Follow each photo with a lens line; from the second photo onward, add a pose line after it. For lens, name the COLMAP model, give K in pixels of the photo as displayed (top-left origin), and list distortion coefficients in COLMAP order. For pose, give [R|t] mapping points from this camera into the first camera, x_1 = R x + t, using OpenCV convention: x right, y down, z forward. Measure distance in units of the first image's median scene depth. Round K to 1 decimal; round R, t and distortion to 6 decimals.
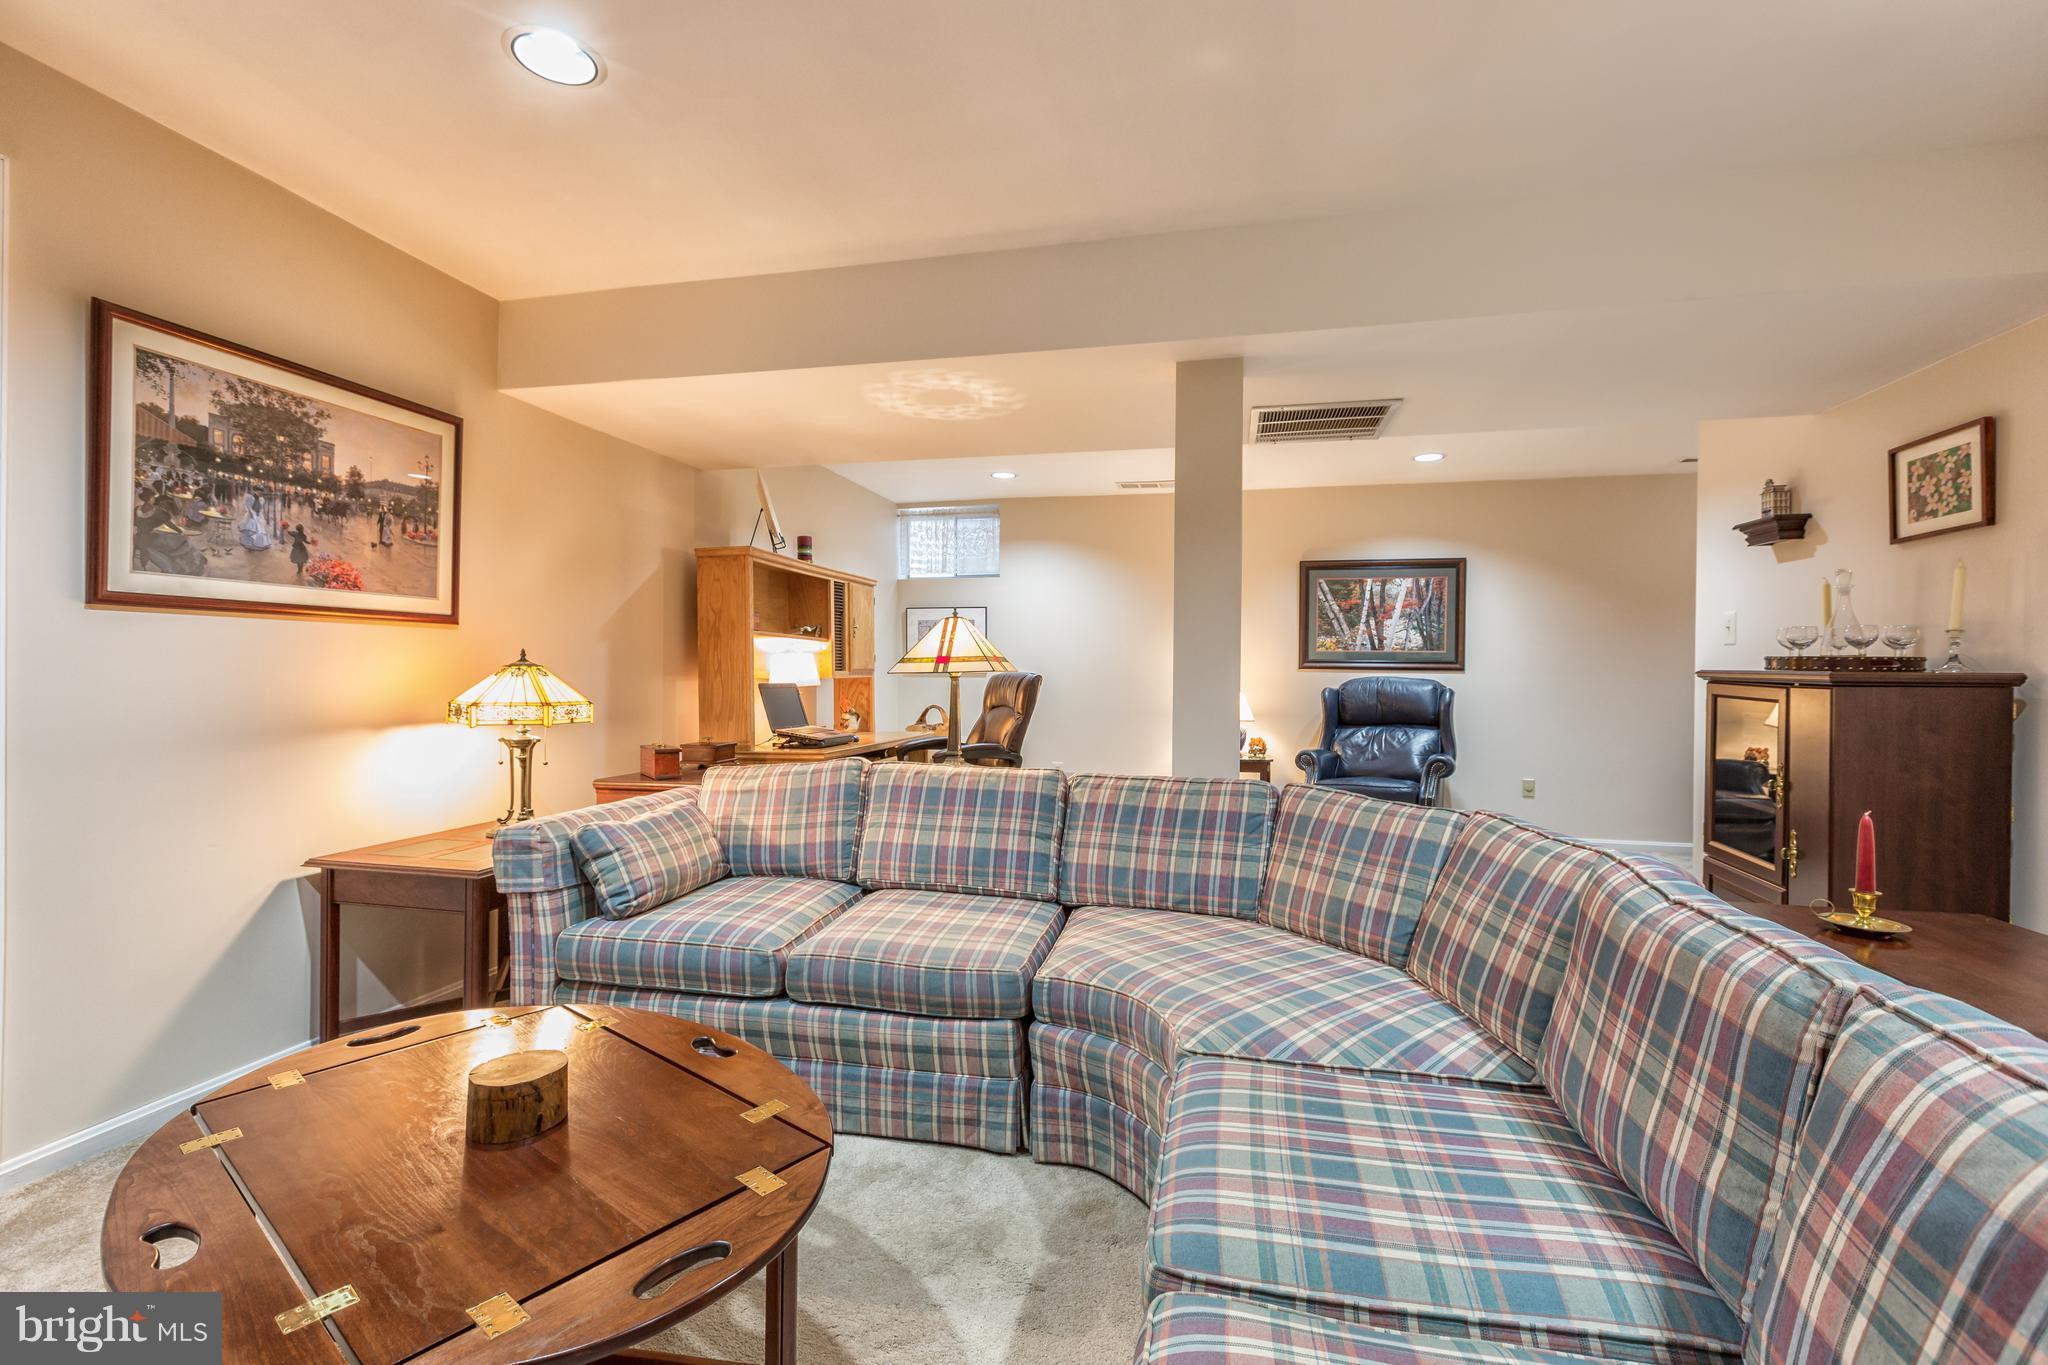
lens RADIAL K [[900.8, 0, 1021.9], [0, 900.8, 680.5], [0, 0, 1]] dist [-0.002709, -0.000519]
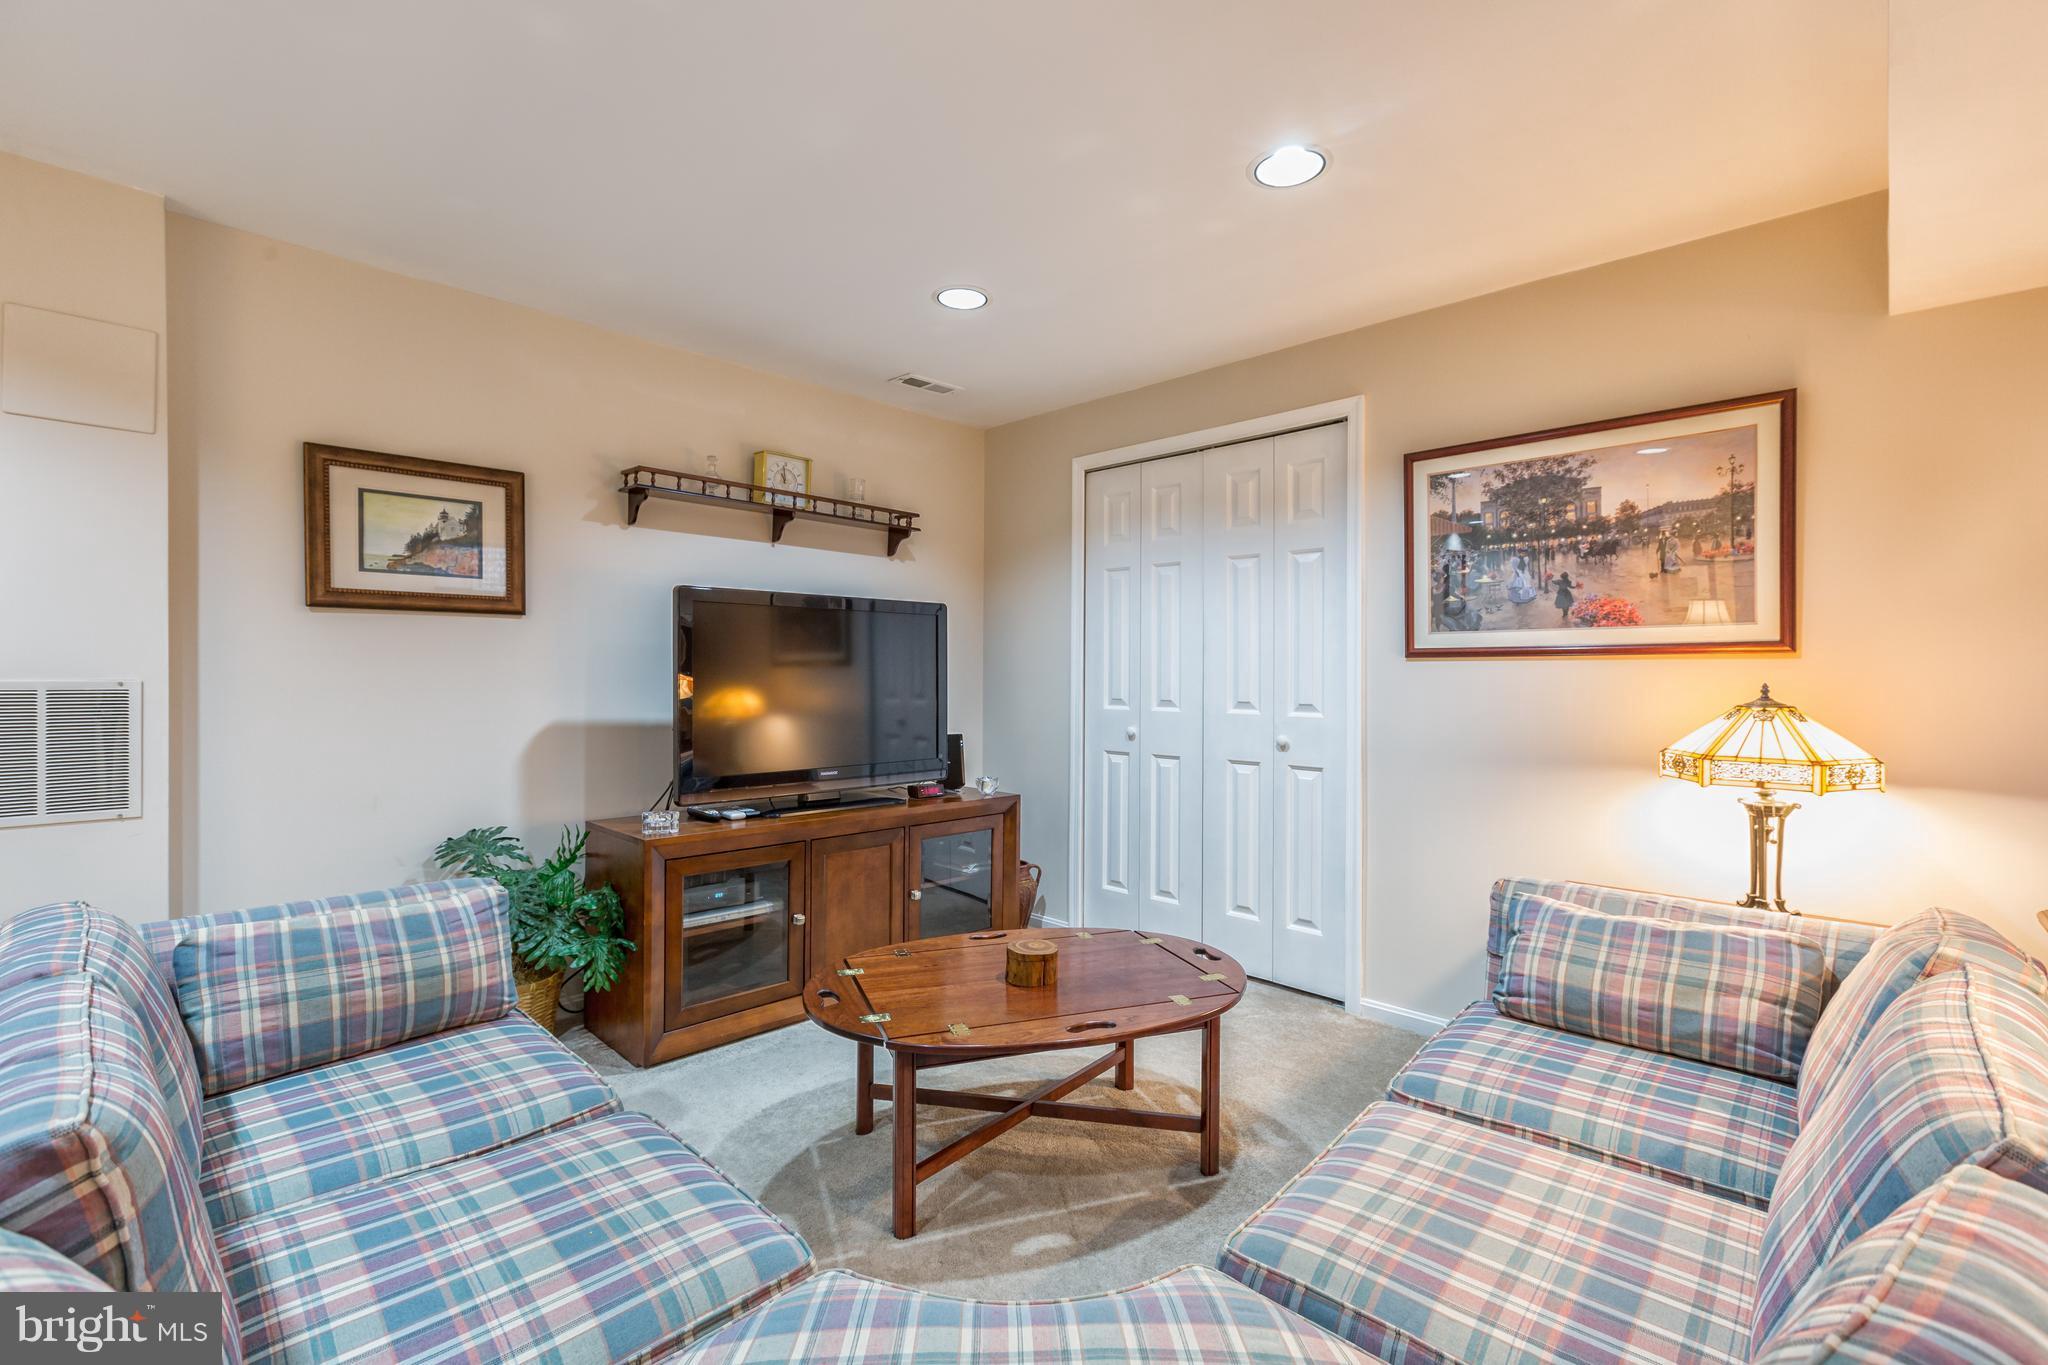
lens RADIAL K [[900.8, 0, 1021.9], [0, 900.8, 680.5], [0, 0, 1]] dist [-0.002709, -0.000519]
pose [[-0.522988, 0.001196, -0.852339, 0.478996], [-0.011927, 0.999891, 0.008721, -0.043854], [0.852257, 0.014727, -0.522916, 1.019344]]
